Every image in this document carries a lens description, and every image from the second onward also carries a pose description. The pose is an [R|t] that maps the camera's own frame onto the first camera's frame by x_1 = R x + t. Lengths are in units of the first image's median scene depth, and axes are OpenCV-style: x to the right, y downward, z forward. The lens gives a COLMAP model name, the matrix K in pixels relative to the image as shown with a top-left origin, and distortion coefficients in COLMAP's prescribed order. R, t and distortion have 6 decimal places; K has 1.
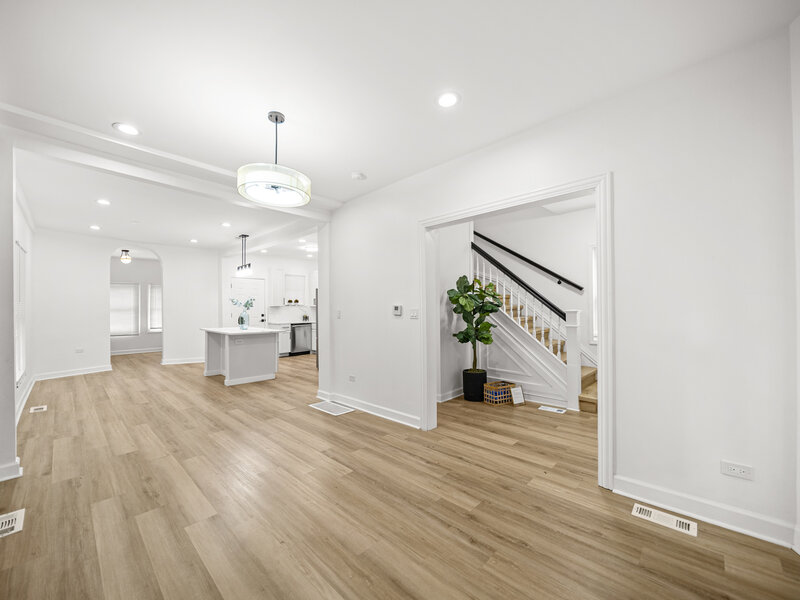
lens RADIAL K [[321.5, 0, 400.0], [0, 321.5, 300.0], [0, 0, 1]] dist [0.000746, 0.000079]
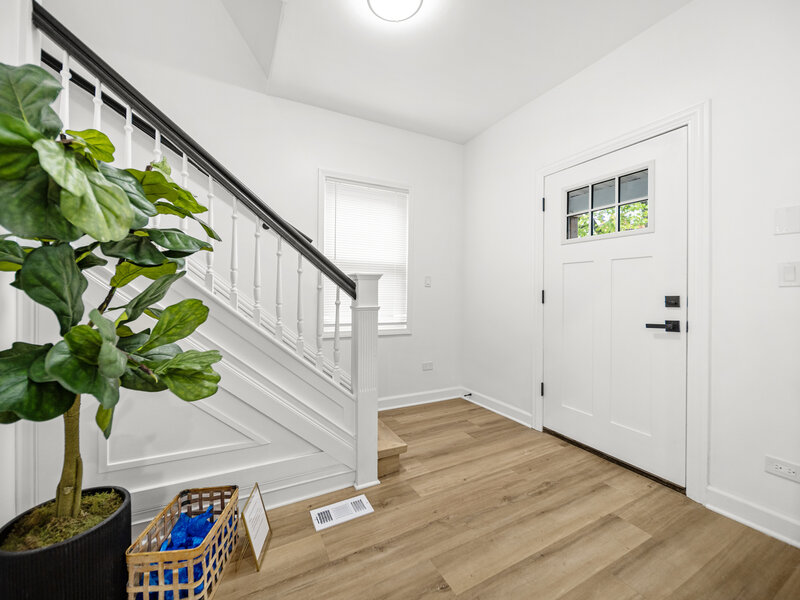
lens RADIAL K [[316.6, 0, 394.0], [0, 316.6, 293.3], [0, 0, 1]] dist [-0.000081, -0.000231]
pose [[0.337335, 0.009345, 0.941338, 0.159513], [-0.033462, 0.999438, 0.002070, 0.086763], [-0.940790, -0.032197, 0.337458, 1.170593]]
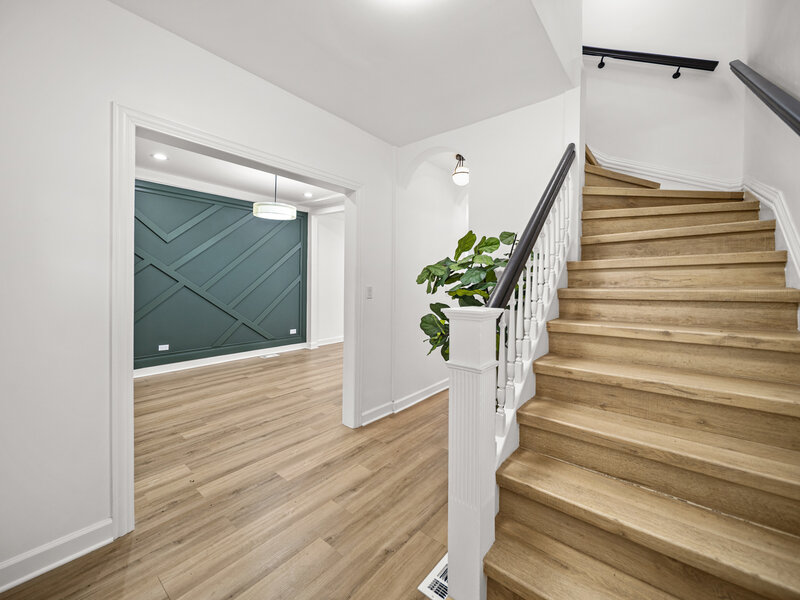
lens RADIAL K [[322.8, 0, 399.0], [0, 322.8, 284.8], [0, 0, 1]] dist [0.000683, 0.000028]
pose [[0.074298, 0.021631, -0.997001, 1.189936], [0.017475, 0.999583, 0.022990, 0.006011], [0.997083, -0.019131, 0.073889, 1.332673]]
